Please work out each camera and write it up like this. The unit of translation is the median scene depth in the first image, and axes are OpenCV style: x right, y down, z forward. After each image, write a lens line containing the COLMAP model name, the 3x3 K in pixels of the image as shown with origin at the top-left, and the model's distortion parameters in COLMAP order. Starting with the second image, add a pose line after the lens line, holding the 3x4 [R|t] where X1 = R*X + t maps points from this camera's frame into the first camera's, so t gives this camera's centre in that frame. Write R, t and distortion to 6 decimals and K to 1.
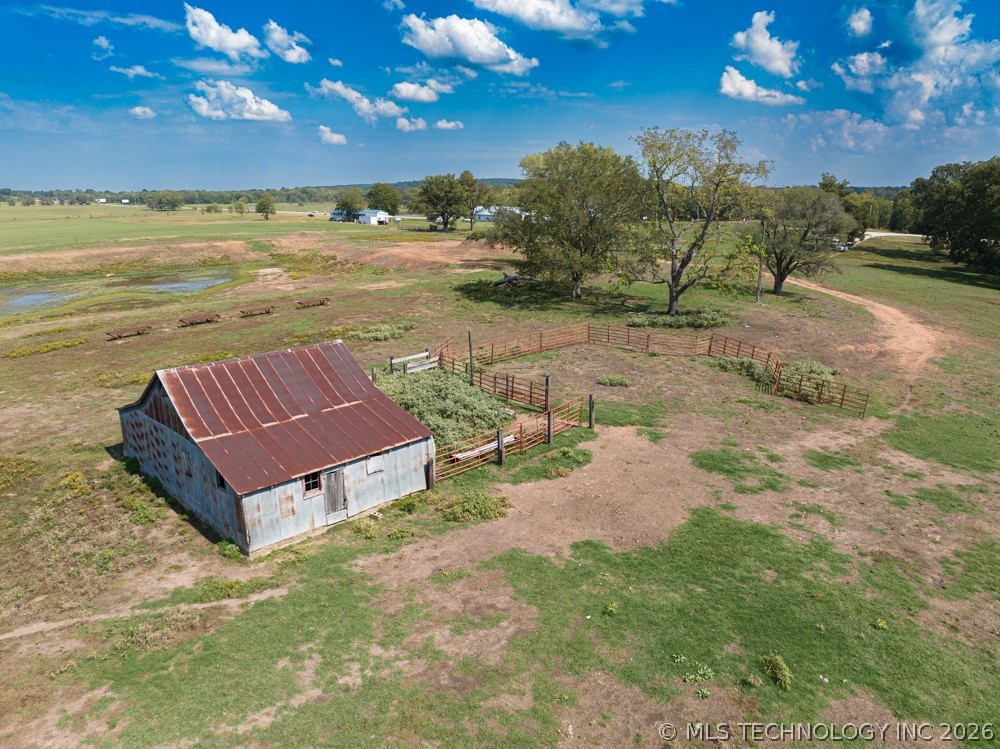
lens RADIAL K [[724.2, 0, 500.0], [0, 724.2, 374.5], [0, 0, 1]] dist [-0.034548, -0.003553]
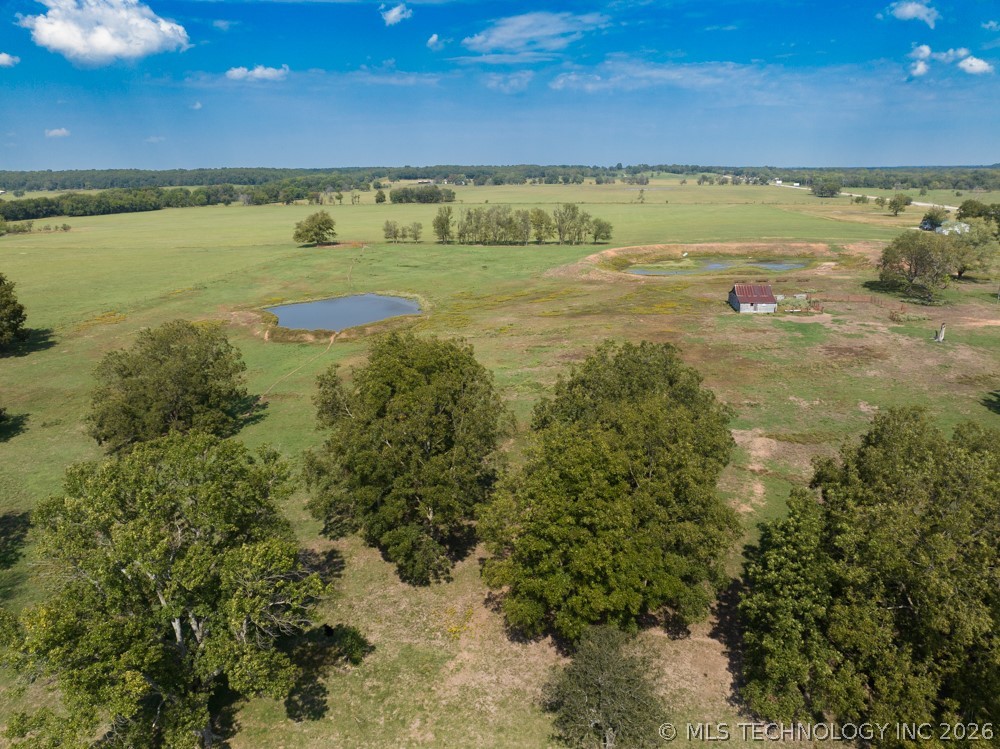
lens RADIAL K [[724.2, 0, 500.0], [0, 724.2, 374.5], [0, 0, 1]] dist [-0.034548, -0.003553]
pose [[0.650714, 0.213049, -0.728822, 0.542421], [-0.184719, 0.975412, 0.120210, 0.070091], [0.736512, 0.056405, 0.674069, -0.867389]]
